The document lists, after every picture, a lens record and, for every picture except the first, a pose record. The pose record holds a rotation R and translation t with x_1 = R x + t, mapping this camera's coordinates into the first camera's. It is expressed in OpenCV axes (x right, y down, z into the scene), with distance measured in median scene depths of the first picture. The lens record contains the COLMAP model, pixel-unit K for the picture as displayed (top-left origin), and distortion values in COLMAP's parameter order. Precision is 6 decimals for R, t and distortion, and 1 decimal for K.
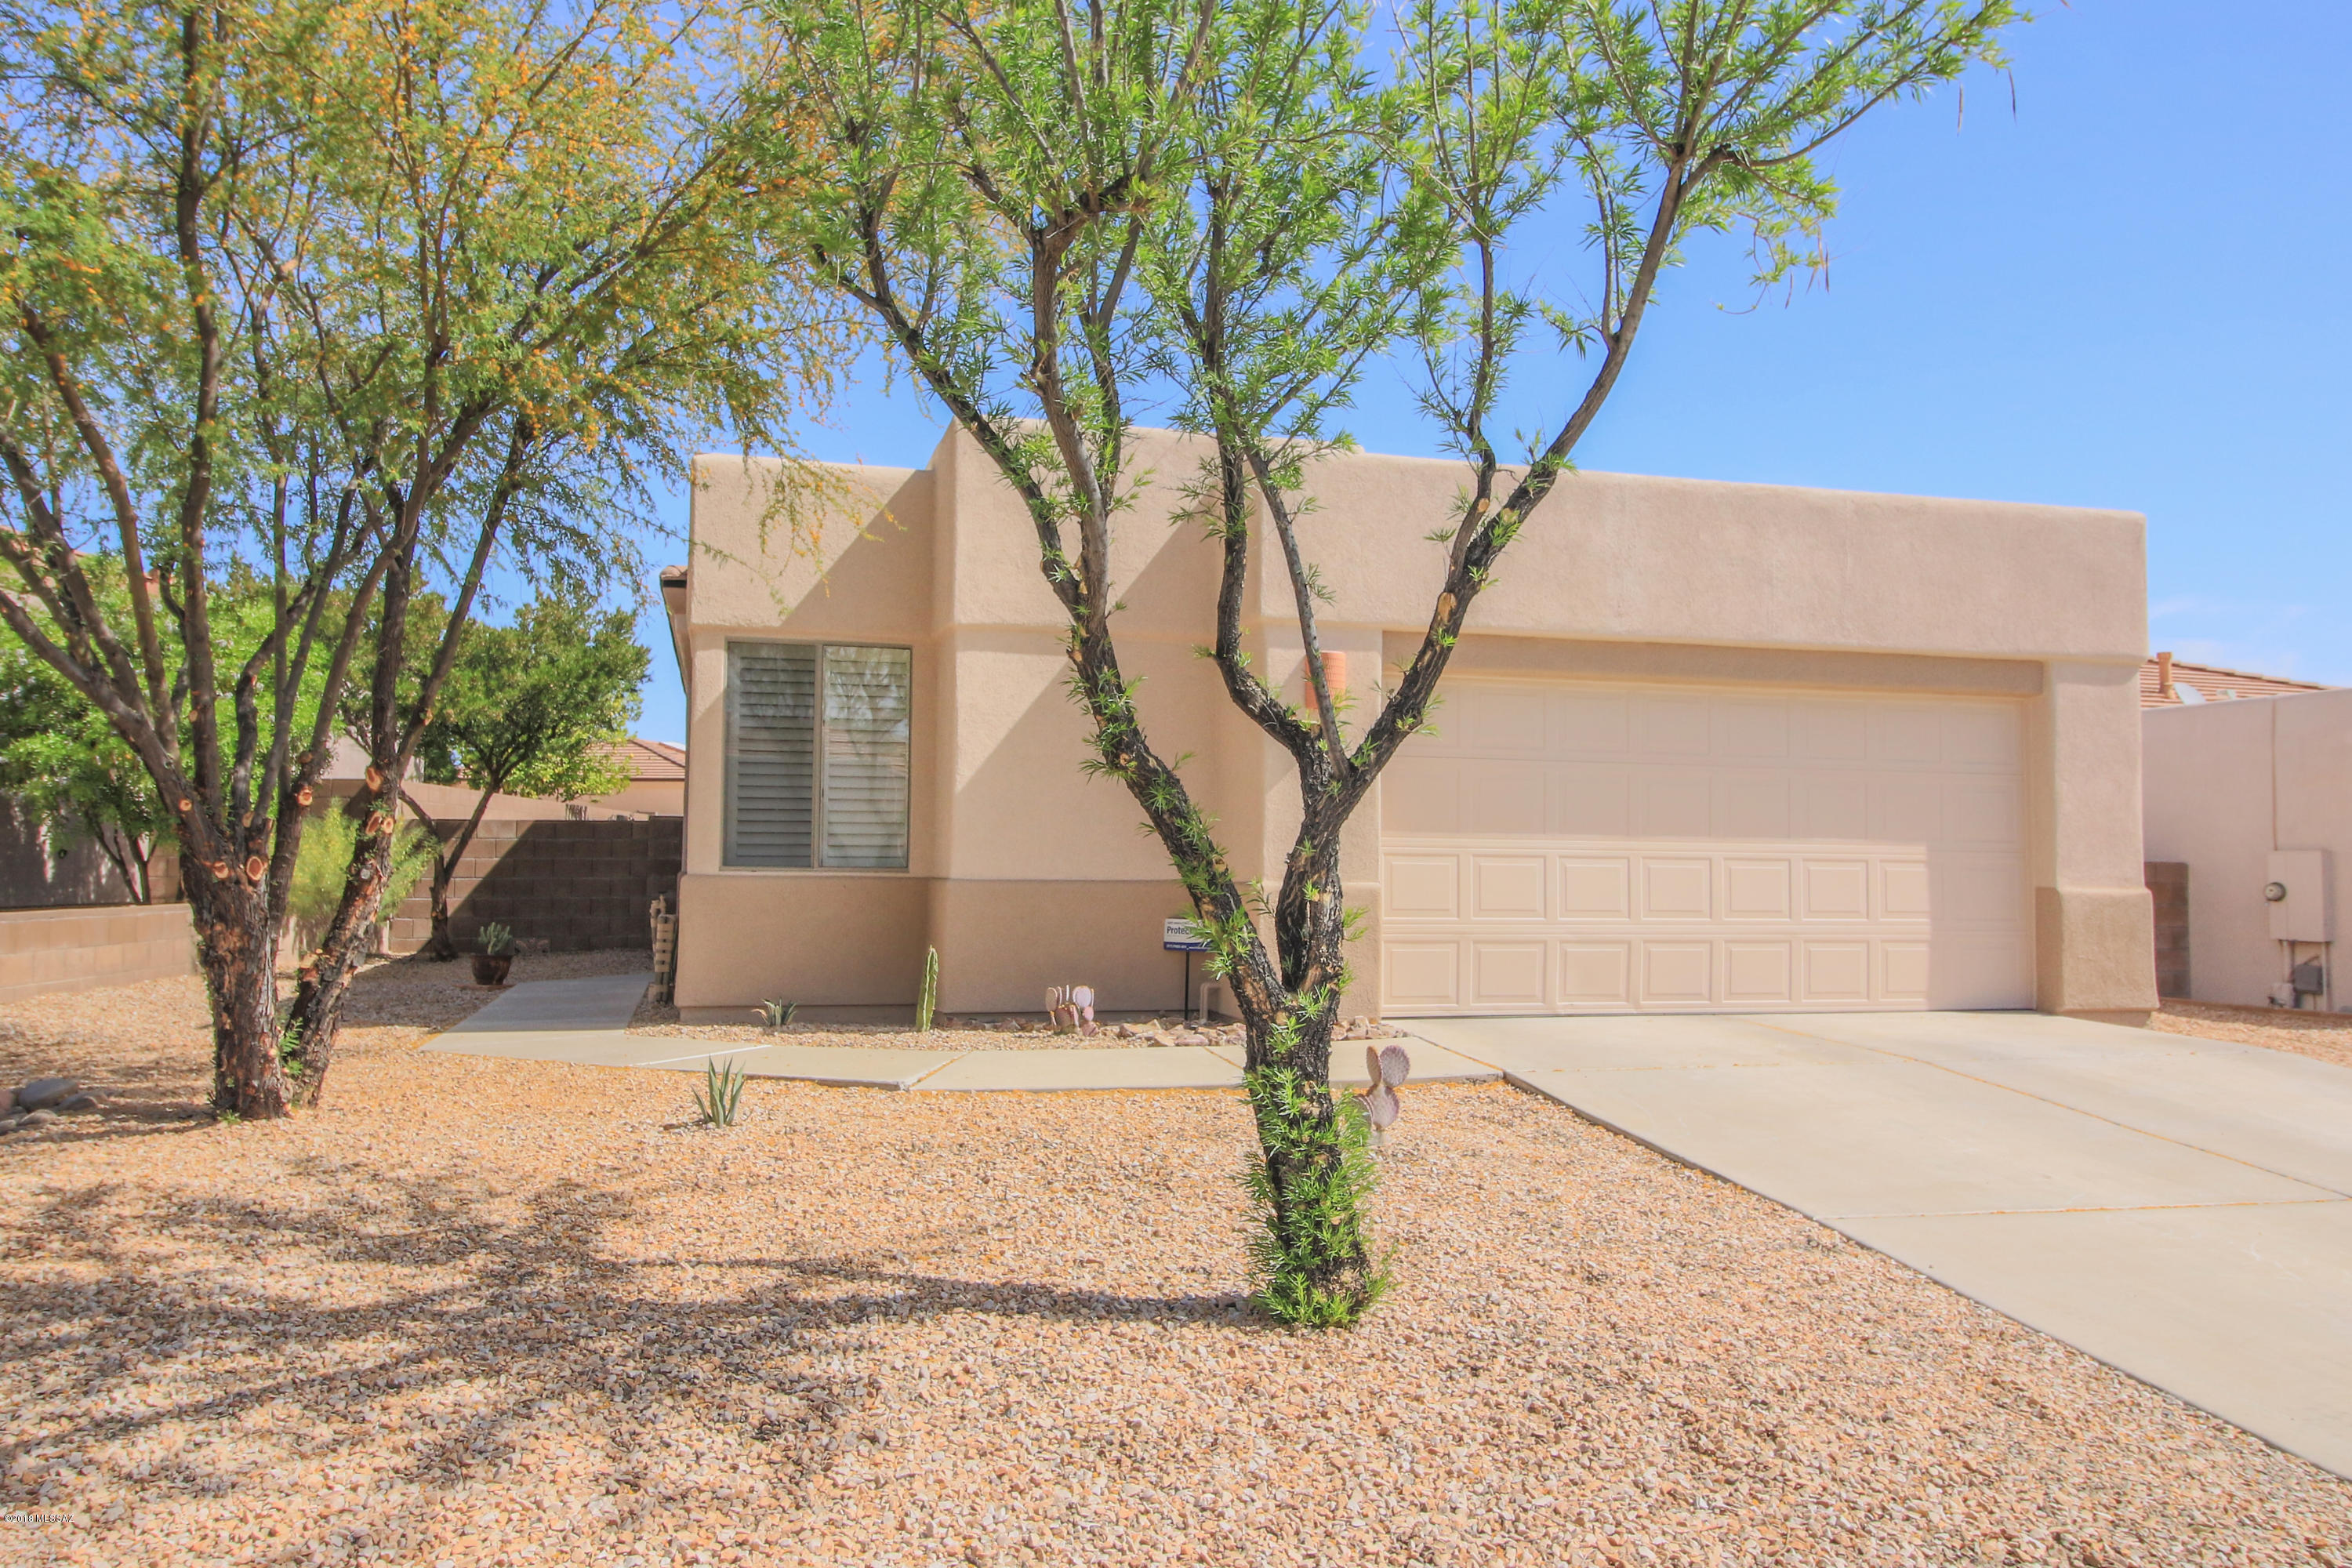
lens RADIAL K [[1598.4, 0, 1195.9], [0, 1598.4, 786.5], [0, 0, 1]] dist [0.011811, -0.012173]
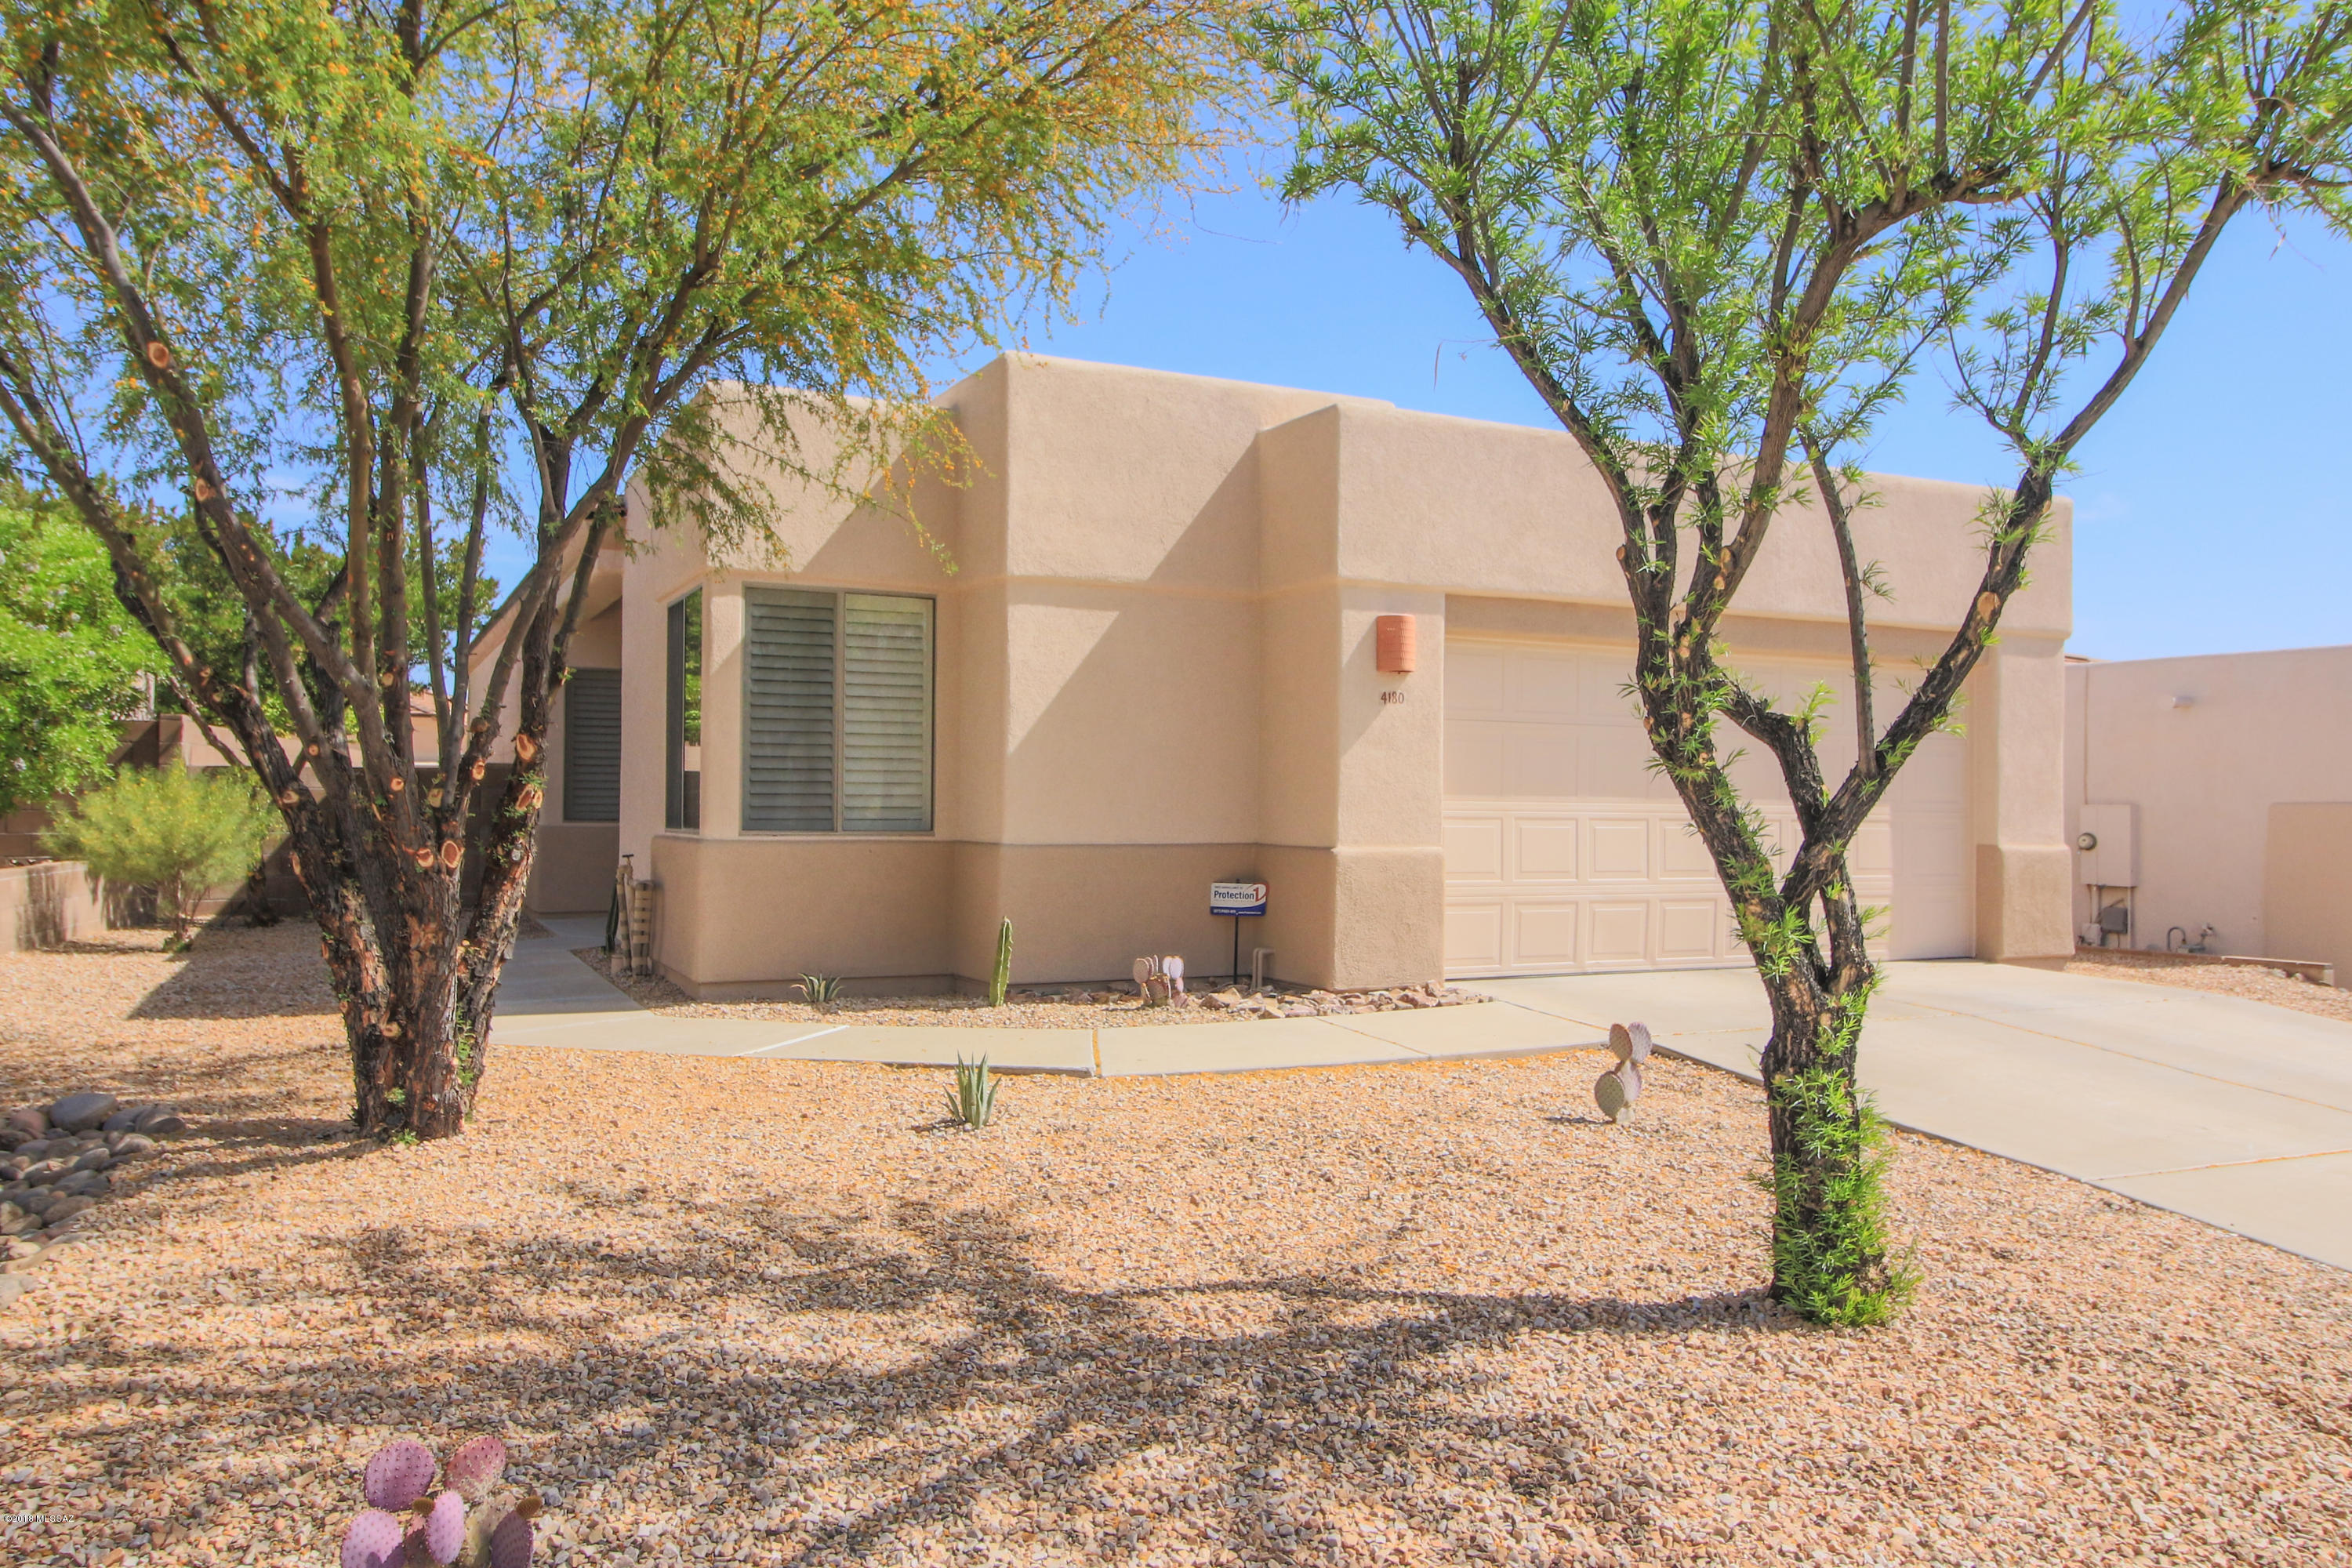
lens RADIAL K [[1598.4, 0, 1176.3], [0, 1598.4, 787.1], [0, 0, 1]] dist [0.011811, -0.012173]
pose [[0.983255, 0.001619, 0.182228, -0.474961], [-0.008909, 0.999192, 0.039191, -0.030880], [-0.182017, -0.040158, 0.982475, 0.095974]]
